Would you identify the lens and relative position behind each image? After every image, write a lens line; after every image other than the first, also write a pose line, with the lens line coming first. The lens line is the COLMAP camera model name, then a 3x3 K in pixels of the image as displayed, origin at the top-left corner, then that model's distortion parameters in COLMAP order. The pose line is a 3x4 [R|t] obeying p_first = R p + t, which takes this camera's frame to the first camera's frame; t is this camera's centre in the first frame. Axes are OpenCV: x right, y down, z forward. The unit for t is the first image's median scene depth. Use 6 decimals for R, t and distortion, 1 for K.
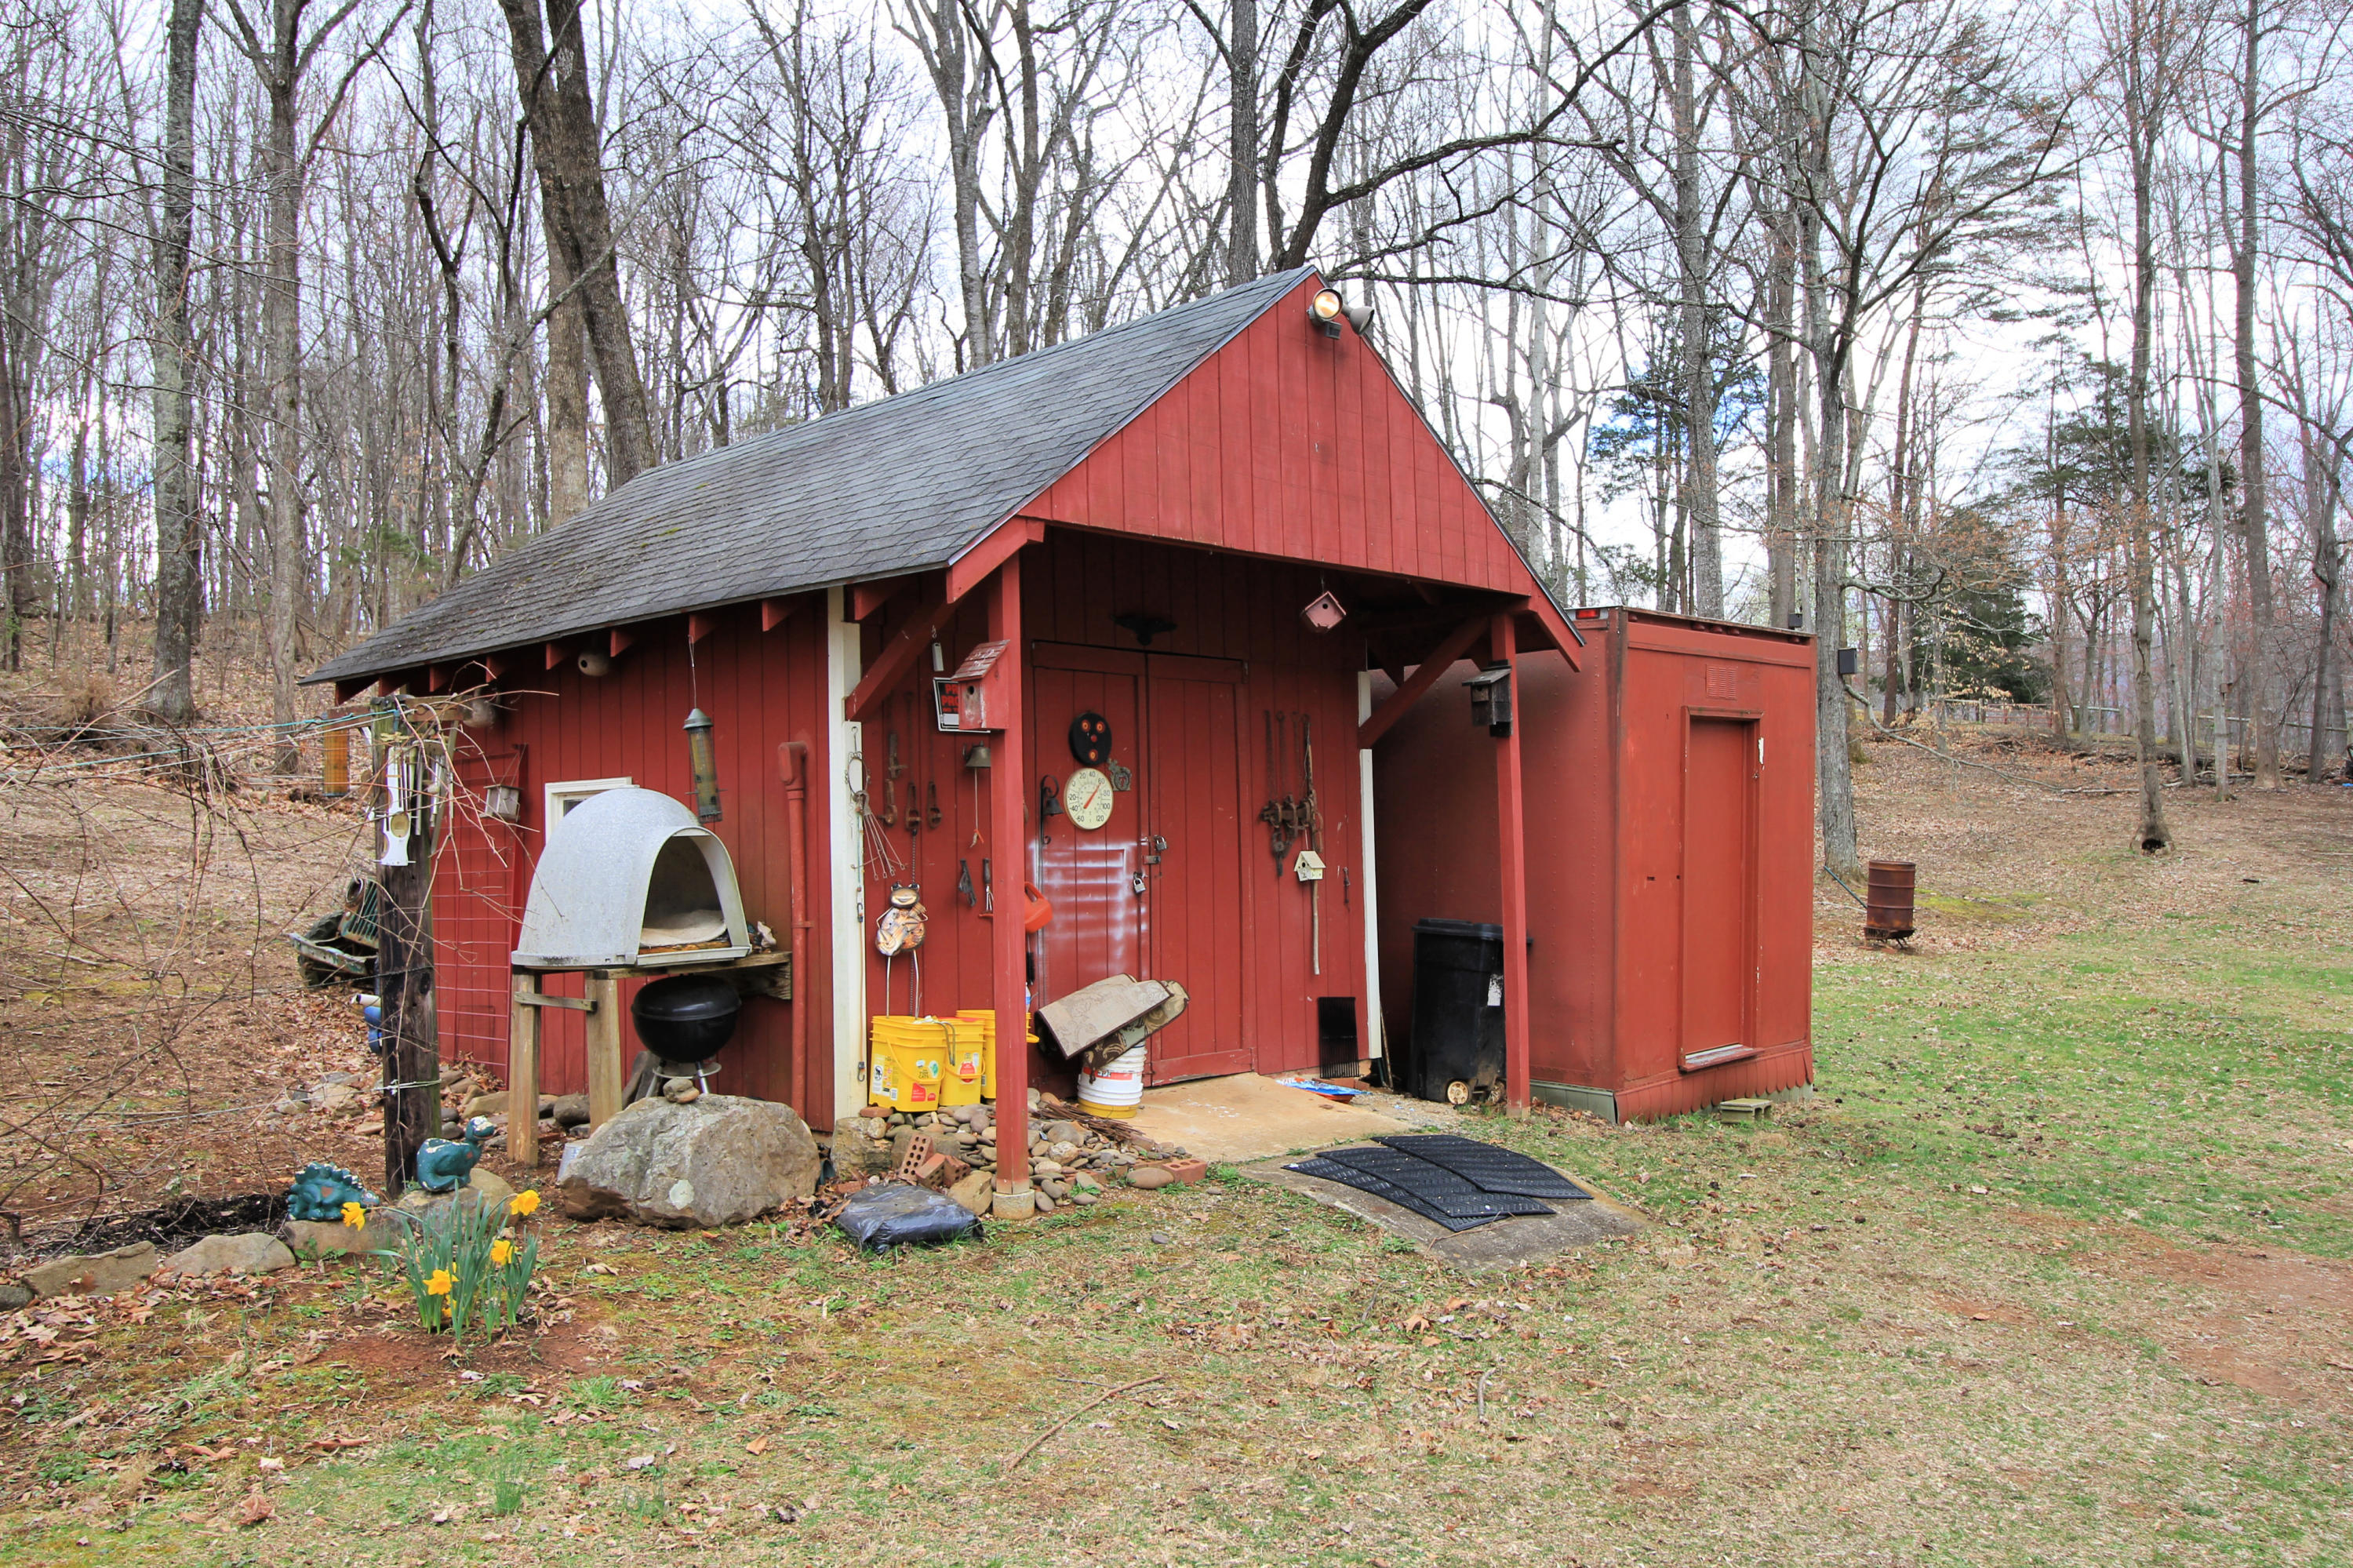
lens RADIAL K [[1859.7, 0, 1197.7], [0, 1859.7, 783.9], [0, 0, 1]] dist [0.013896, -0.002803]
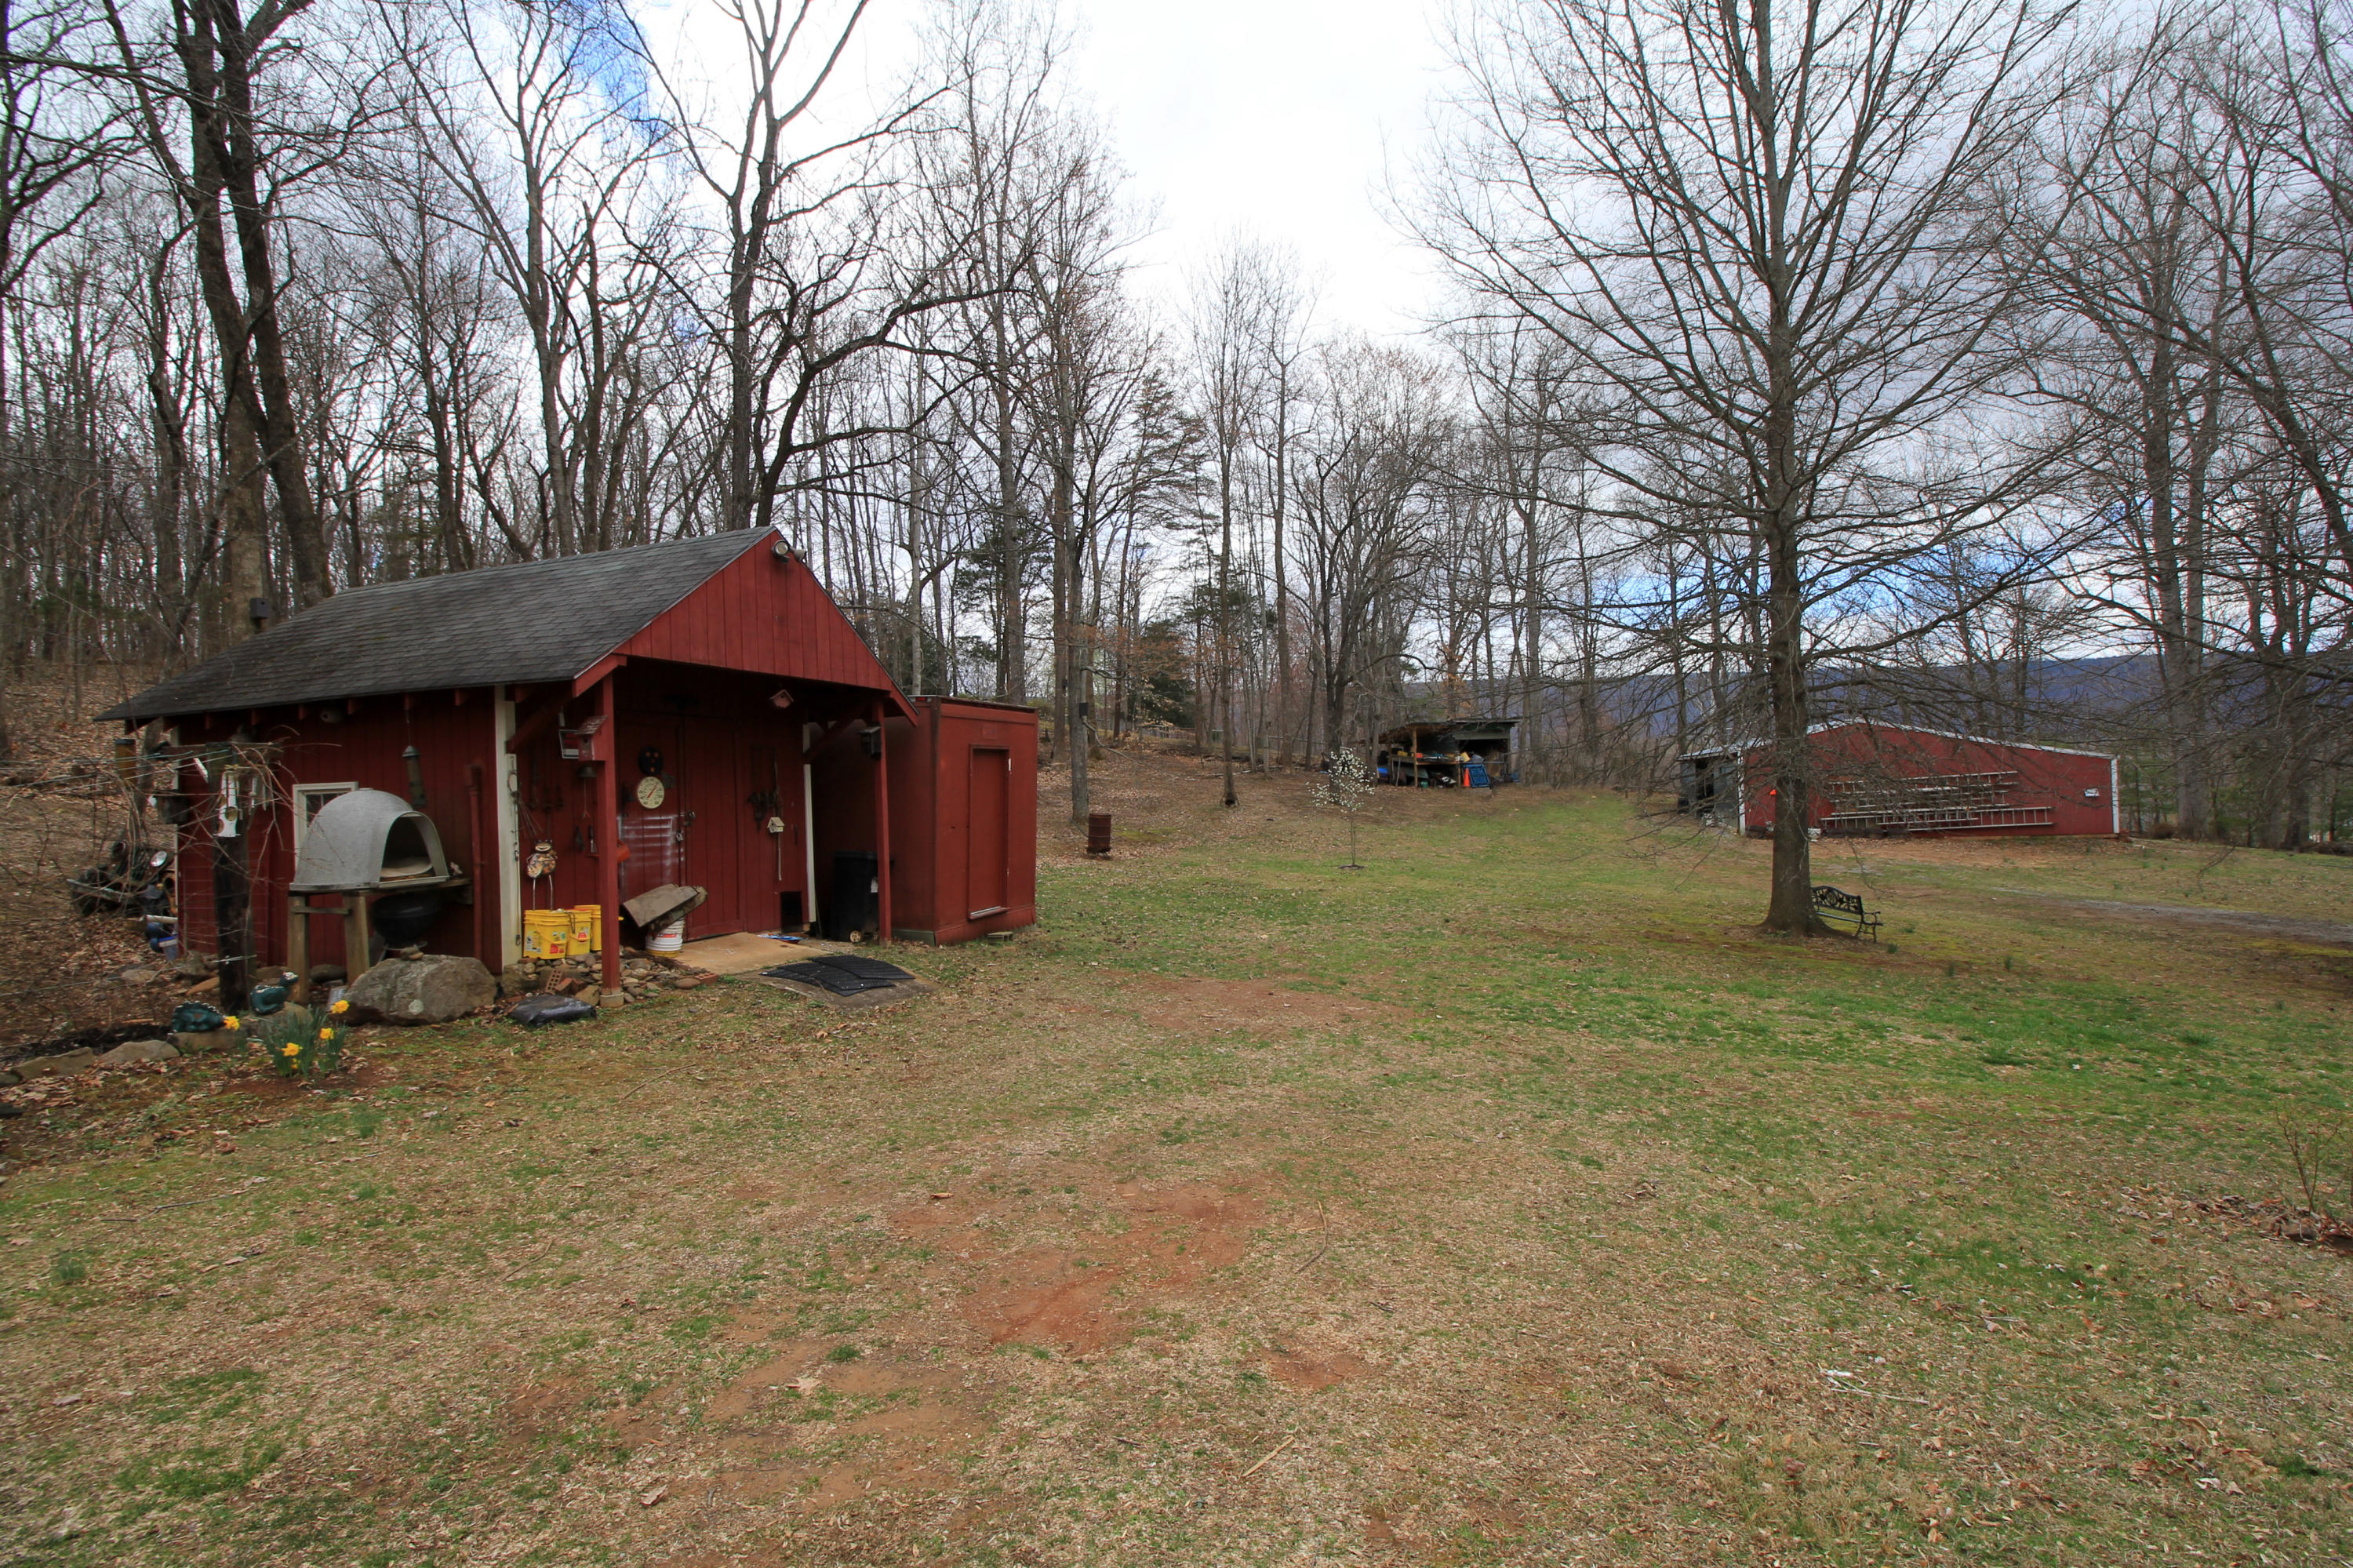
lens RADIAL K [[1082.1, 0, 1193.7], [0, 1082.1, 787.0], [0, 0, 1]] dist [0.003346, -0.013810]
pose [[0.914387, -0.004485, 0.404816, 0.001941], [-0.002688, 0.999849, 0.017148, -0.019066], [-0.404831, -0.016768, 0.914238, -0.249875]]
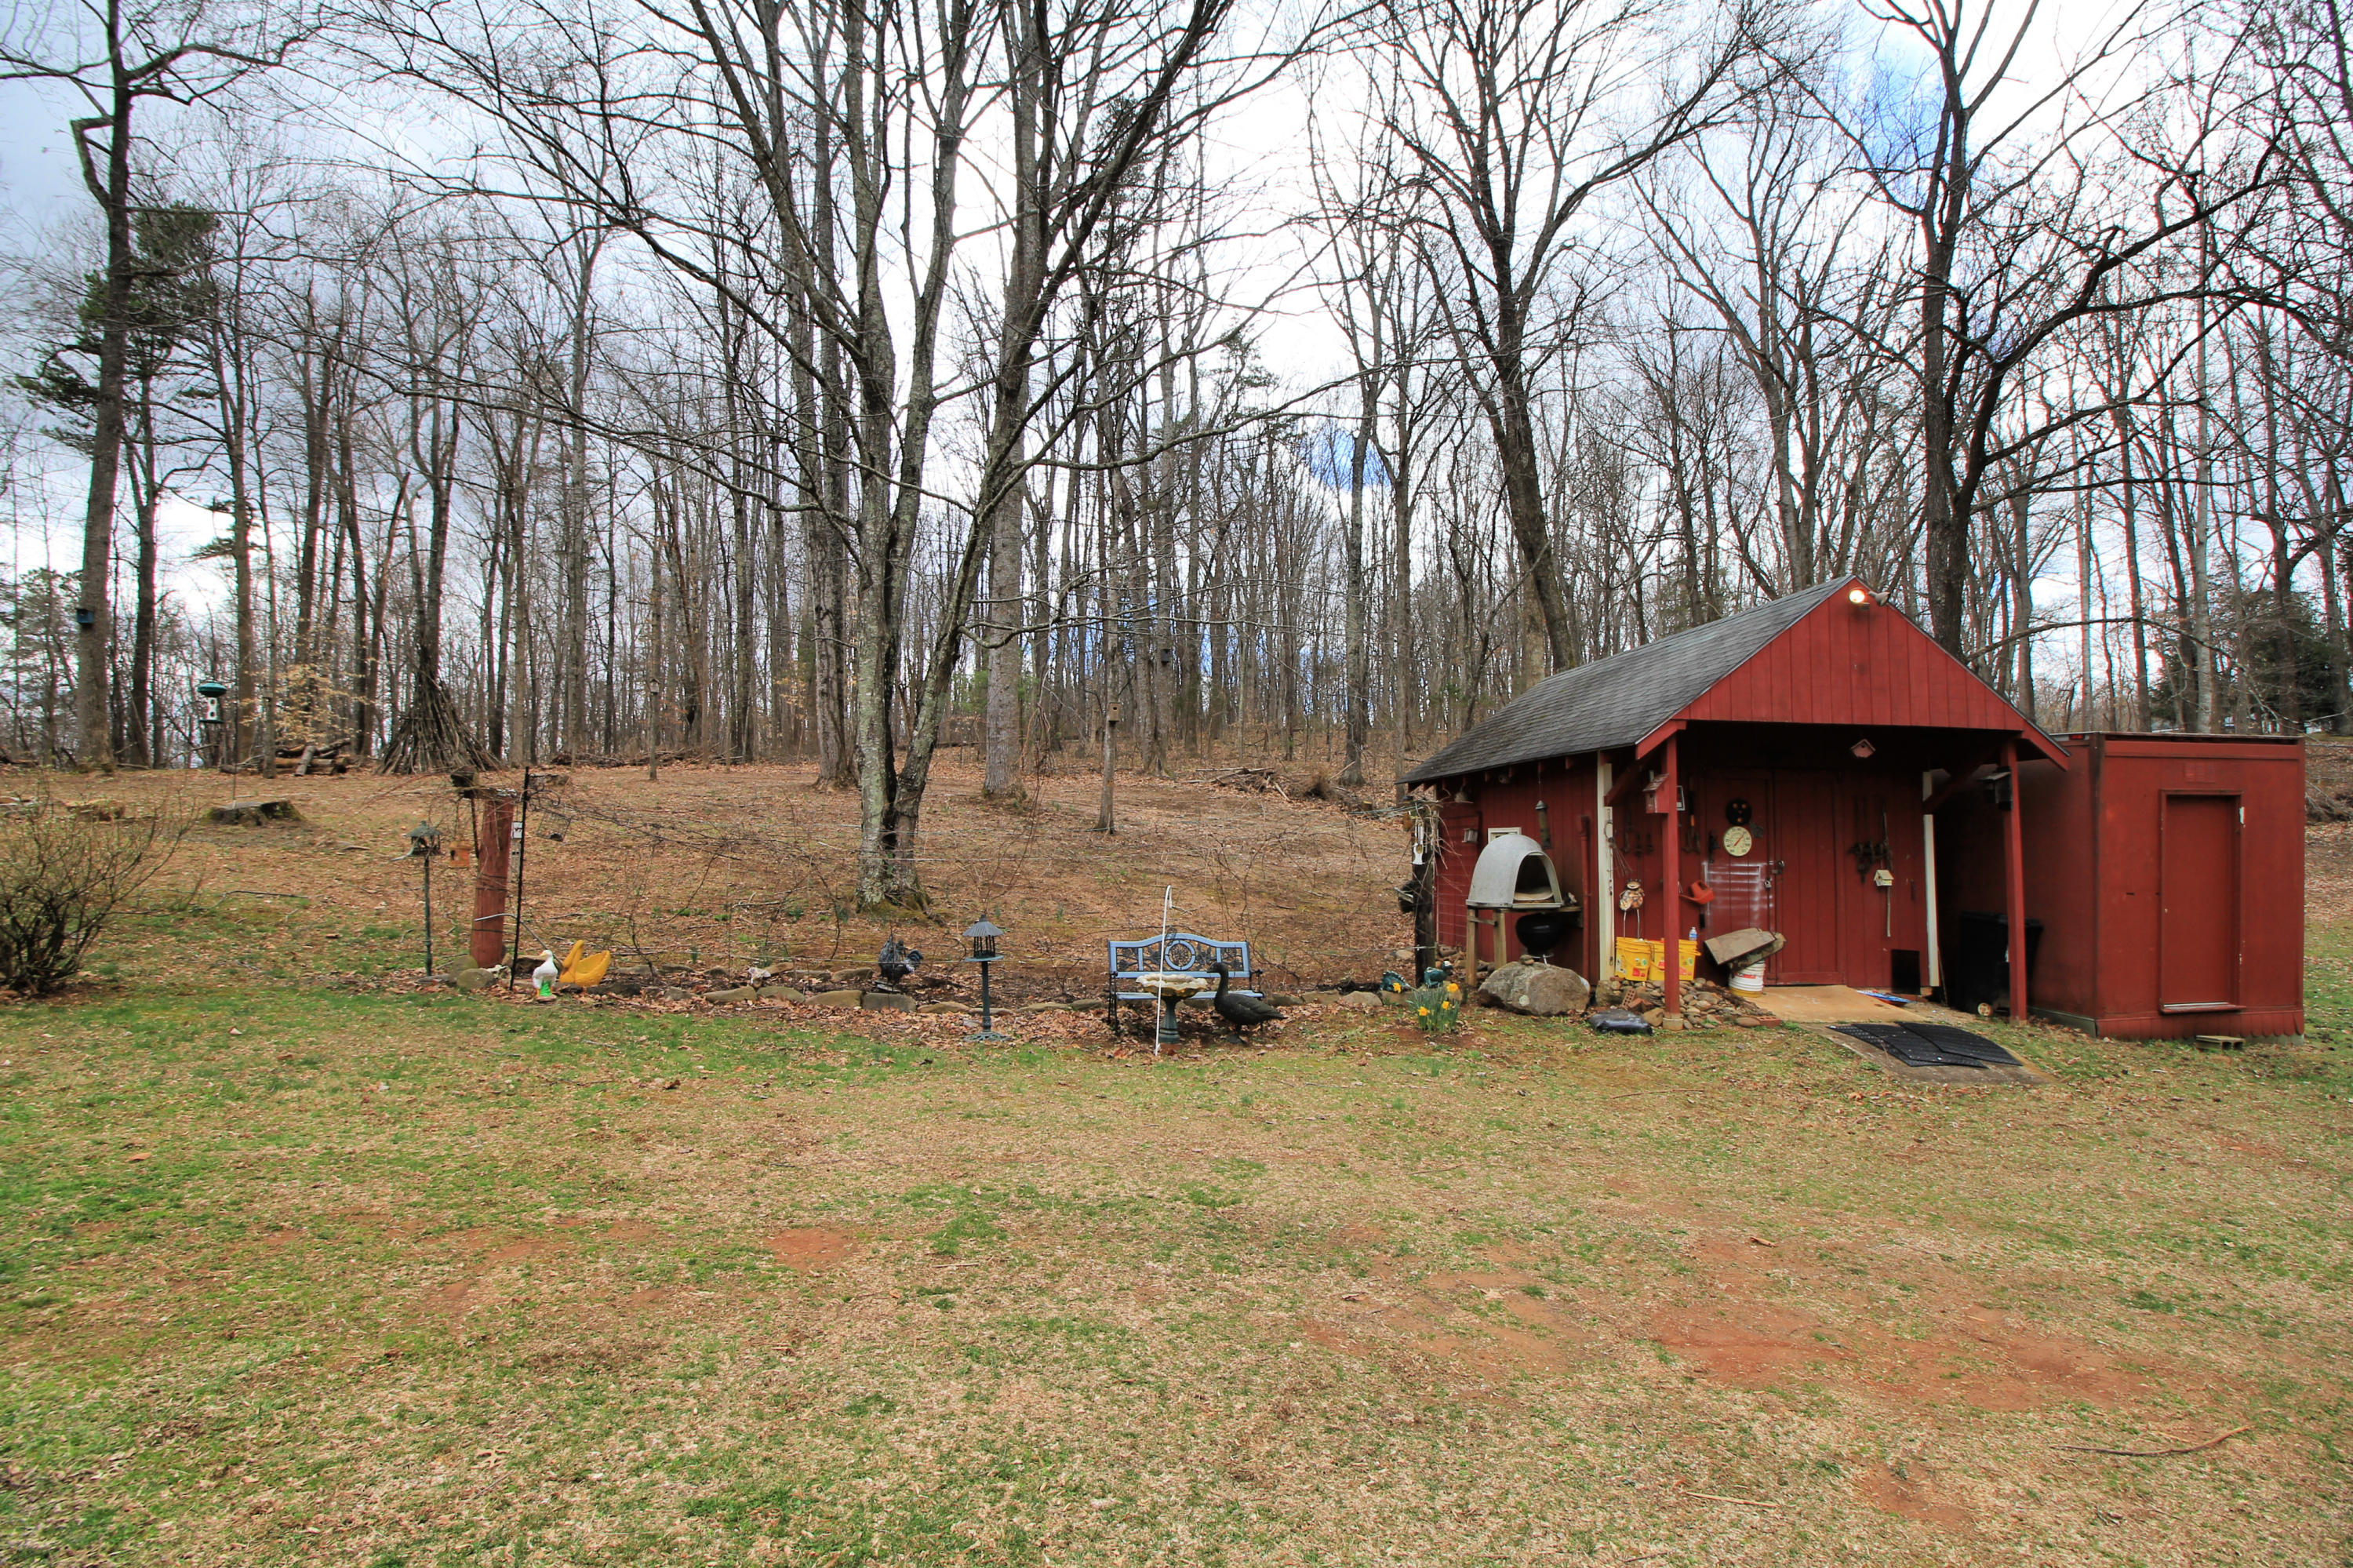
lens RADIAL K [[1082.1, 0, 1193.7], [0, 1082.1, 787.0], [0, 0, 1]] dist [0.003346, -0.013810]
pose [[0.796026, -0.007443, -0.605217, 0.194080], [-0.004118, 0.999835, -0.017712, -0.029393], [0.605249, 0.016591, 0.795864, -0.330321]]
